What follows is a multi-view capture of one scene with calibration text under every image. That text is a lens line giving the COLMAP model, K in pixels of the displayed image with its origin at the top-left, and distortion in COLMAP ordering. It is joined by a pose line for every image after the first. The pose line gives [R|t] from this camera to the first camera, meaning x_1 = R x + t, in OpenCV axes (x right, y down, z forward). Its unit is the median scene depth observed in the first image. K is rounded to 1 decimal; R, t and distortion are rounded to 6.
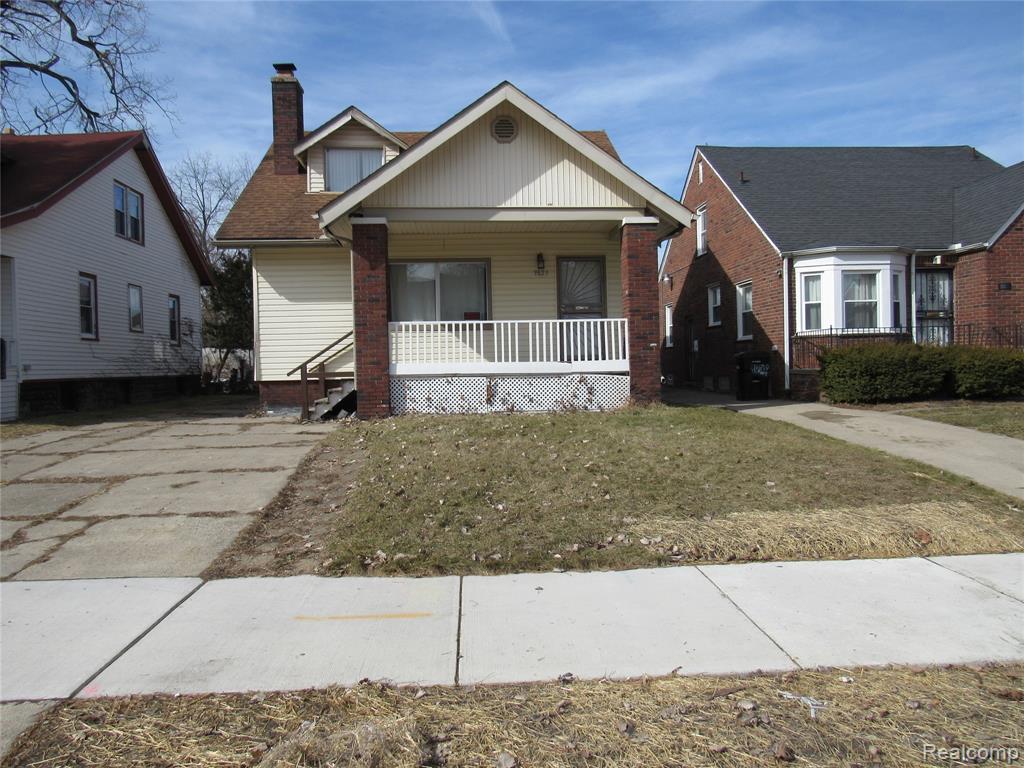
lens RADIAL K [[732.6, 0, 512.0], [0, 732.6, 384.0], [0, 0, 1]] dist [-0.000828, 0.002544]
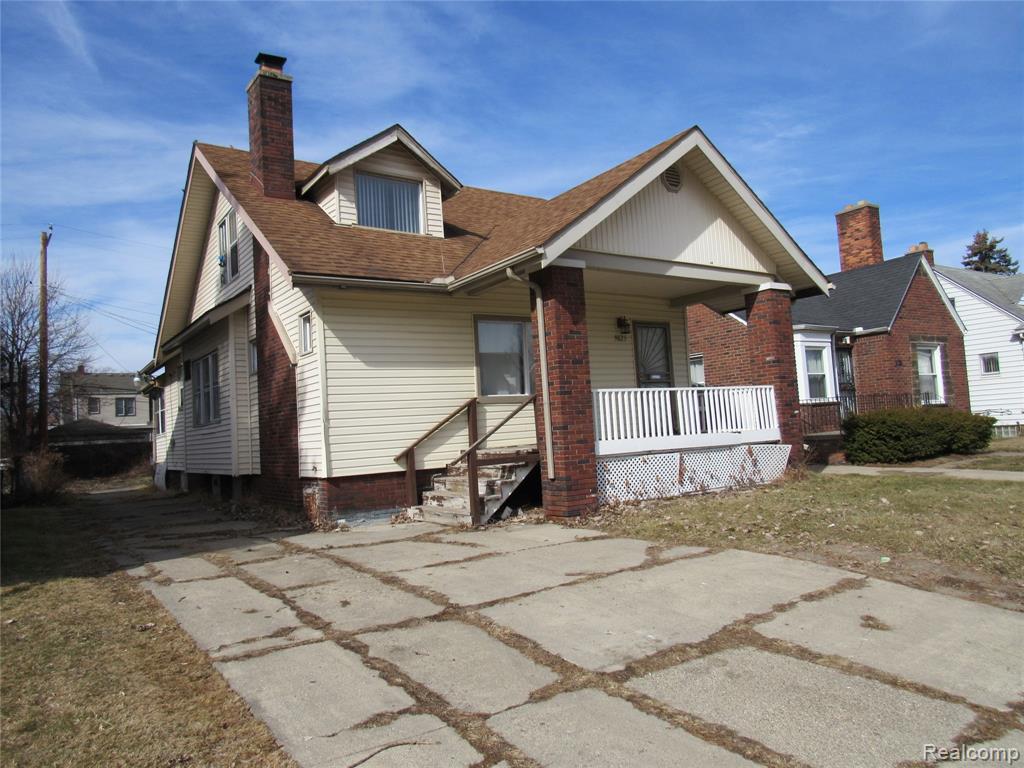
lens RADIAL K [[732.6, 0, 512.0], [0, 732.6, 384.0], [0, 0, 1]] dist [-0.000828, 0.002544]
pose [[0.858563, 0.001623, 0.512705, -0.562543], [0.058306, 0.993199, -0.100782, -0.012534], [-0.509382, 0.116422, 0.852629, 0.313110]]
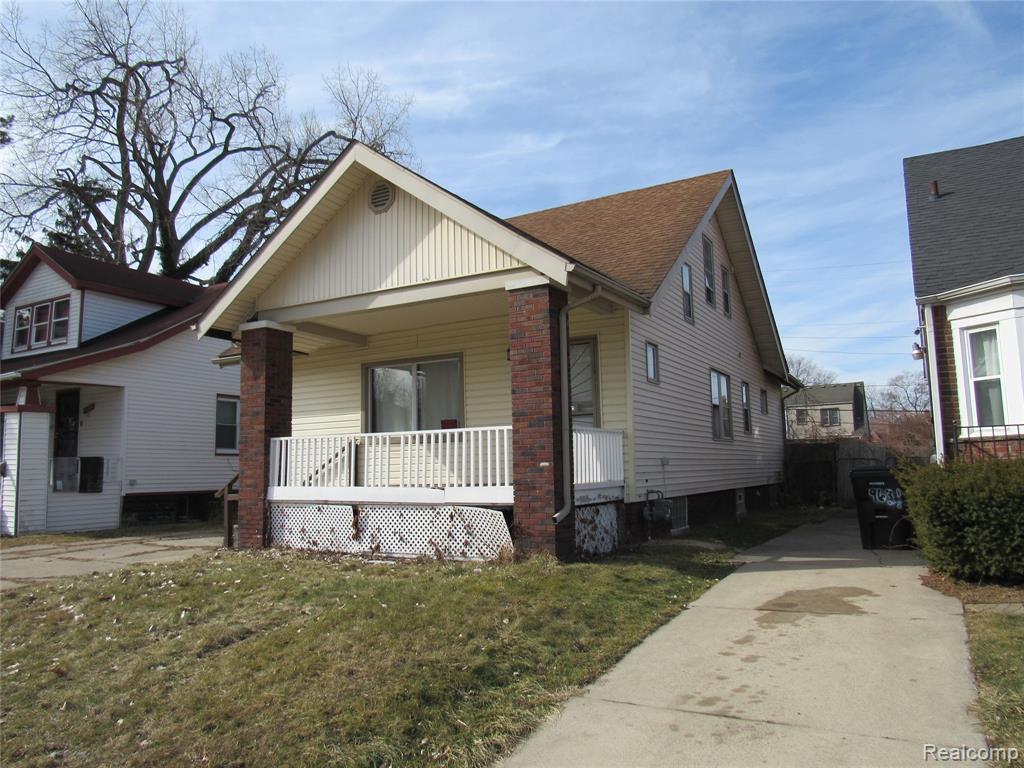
lens RADIAL K [[732.6, 0, 512.0], [0, 732.6, 384.0], [0, 0, 1]] dist [-0.000828, 0.002544]
pose [[0.830162, -0.060852, -0.554191, 0.477881], [-0.011531, 0.991939, -0.126192, -0.036624], [0.557402, 0.111150, 0.822769, 0.382690]]
